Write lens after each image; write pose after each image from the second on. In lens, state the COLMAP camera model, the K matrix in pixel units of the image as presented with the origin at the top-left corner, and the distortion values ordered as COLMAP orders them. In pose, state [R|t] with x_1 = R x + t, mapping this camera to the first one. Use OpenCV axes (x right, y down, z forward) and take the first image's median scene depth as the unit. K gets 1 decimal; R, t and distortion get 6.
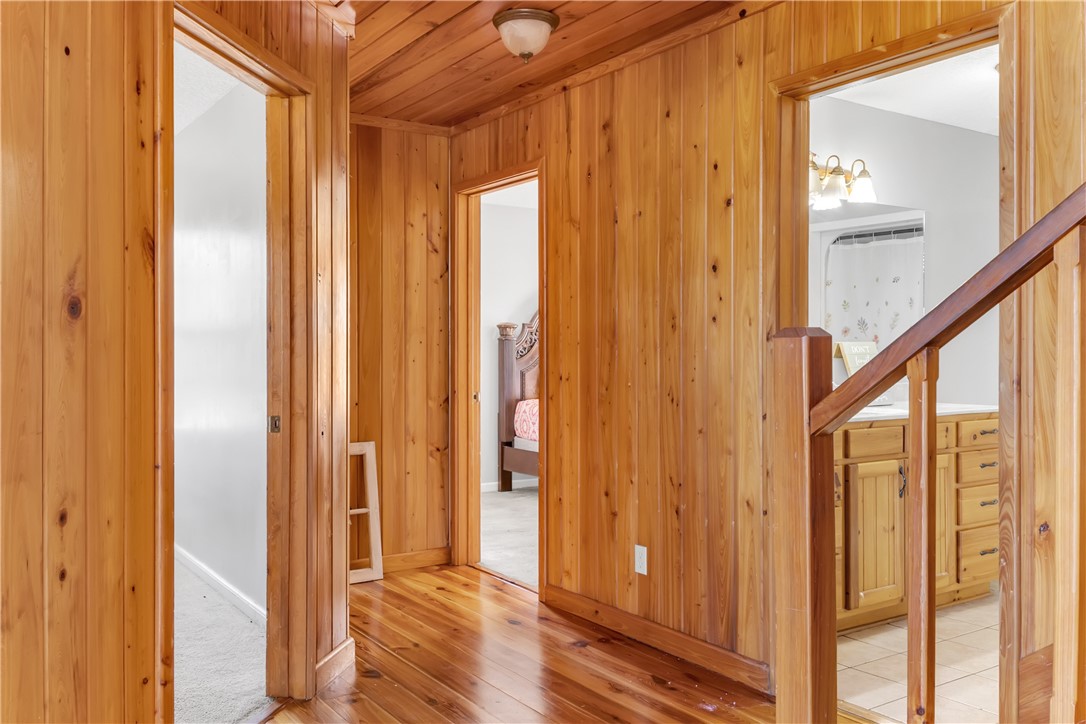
lens RADIAL K [[906.5, 0, 543.0], [0, 906.5, 362.0], [0, 0, 1]] dist [0.038282, 0.000489]
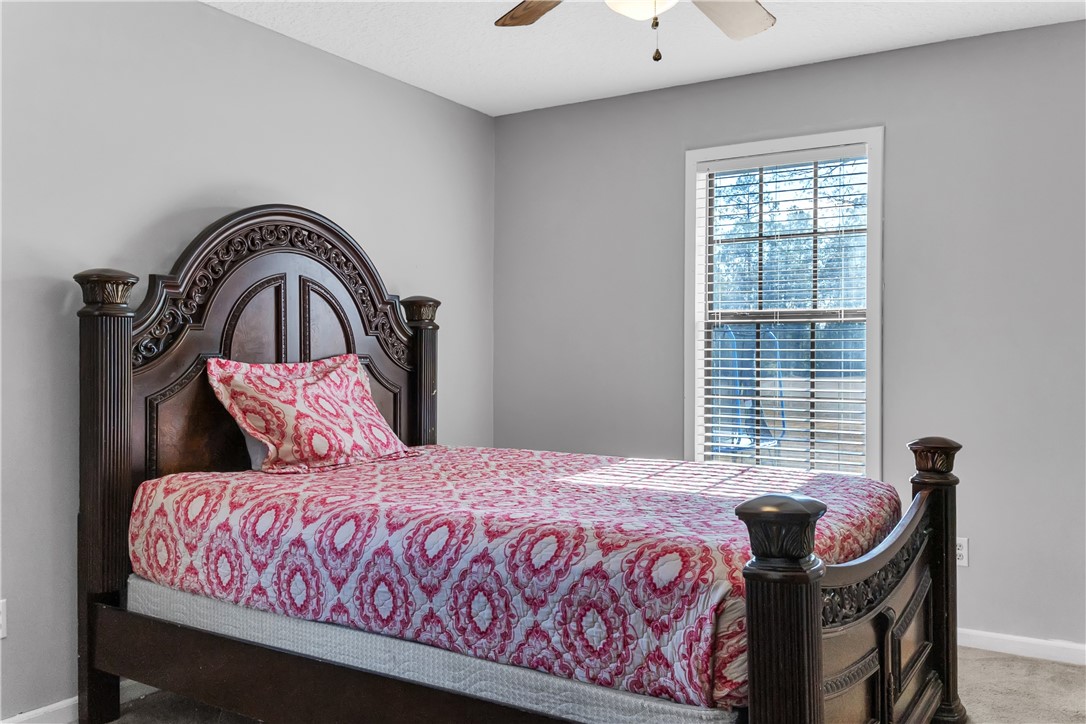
lens RADIAL K [[906.5, 0, 543.0], [0, 906.5, 362.0], [0, 0, 1]] dist [0.038282, 0.000489]
pose [[0.913718, -0.002313, 0.406342, -0.028441], [0.003323, 0.999993, -0.001780, -0.004338], [-0.406335, 0.002976, 0.913719, 0.587347]]
